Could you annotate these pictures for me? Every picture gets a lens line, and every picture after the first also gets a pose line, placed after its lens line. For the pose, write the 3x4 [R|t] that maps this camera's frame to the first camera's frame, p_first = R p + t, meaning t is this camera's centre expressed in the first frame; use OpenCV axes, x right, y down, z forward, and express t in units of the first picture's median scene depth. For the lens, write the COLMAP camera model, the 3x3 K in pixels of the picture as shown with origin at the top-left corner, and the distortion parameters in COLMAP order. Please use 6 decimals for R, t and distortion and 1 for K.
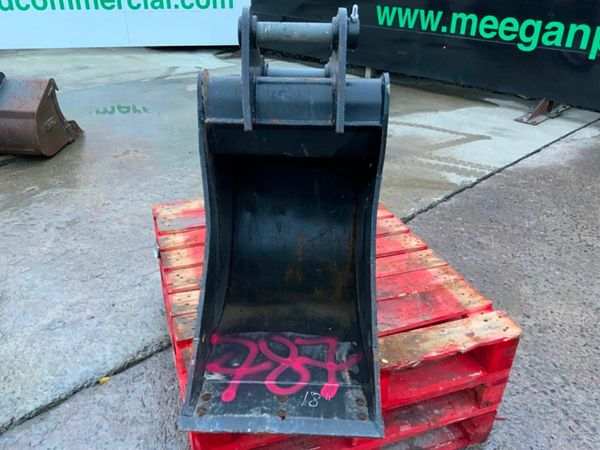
lens RADIAL K [[508.9, 0, 304.2], [0, 508.9, 225.3], [0, 0, 1]] dist [0.046319, -0.090343]
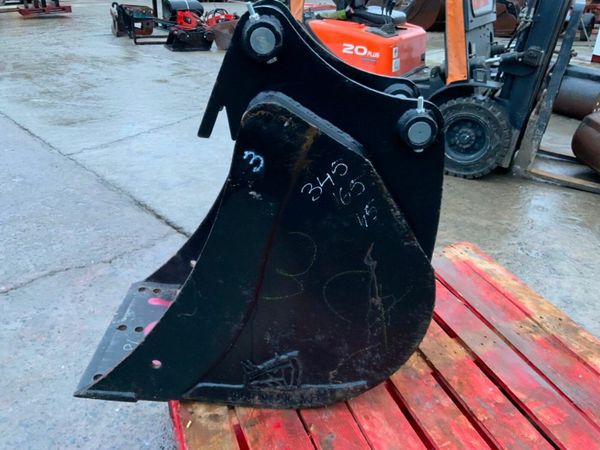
lens RADIAL K [[508.9, 0, 304.2], [0, 508.9, 225.3], [0, 0, 1]] dist [0.046319, -0.090343]
pose [[-0.008120, 0.437058, -0.899397, 0.221340], [-0.497707, 0.778338, 0.382723, -0.116192], [0.867307, 0.450744, 0.211206, 0.239469]]
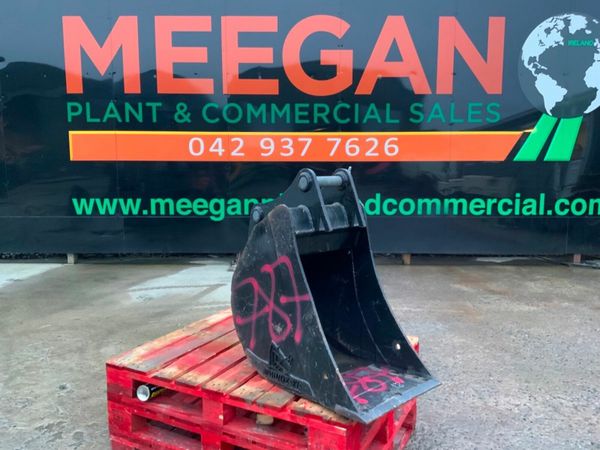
lens RADIAL K [[508.9, 0, 304.2], [0, 508.9, 225.3], [0, 0, 1]] dist [0.046319, -0.090343]
pose [[0.713416, -0.096845, 0.694017, -0.317856], [0.337058, 0.915731, -0.218696, 0.032102], [-0.614353, 0.389945, 0.685940, -0.032857]]
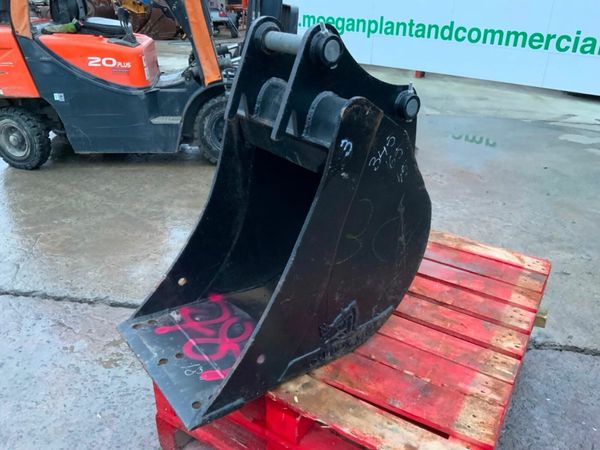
lens RADIAL K [[508.9, 0, 304.2], [0, 508.9, 225.3], [0, 0, 1]] dist [0.046319, -0.090343]
pose [[0.620936, 0.335941, -0.708224, 0.207306], [-0.385888, 0.917447, 0.096857, -0.035129], [0.682297, 0.213153, 0.699312, 0.082327]]
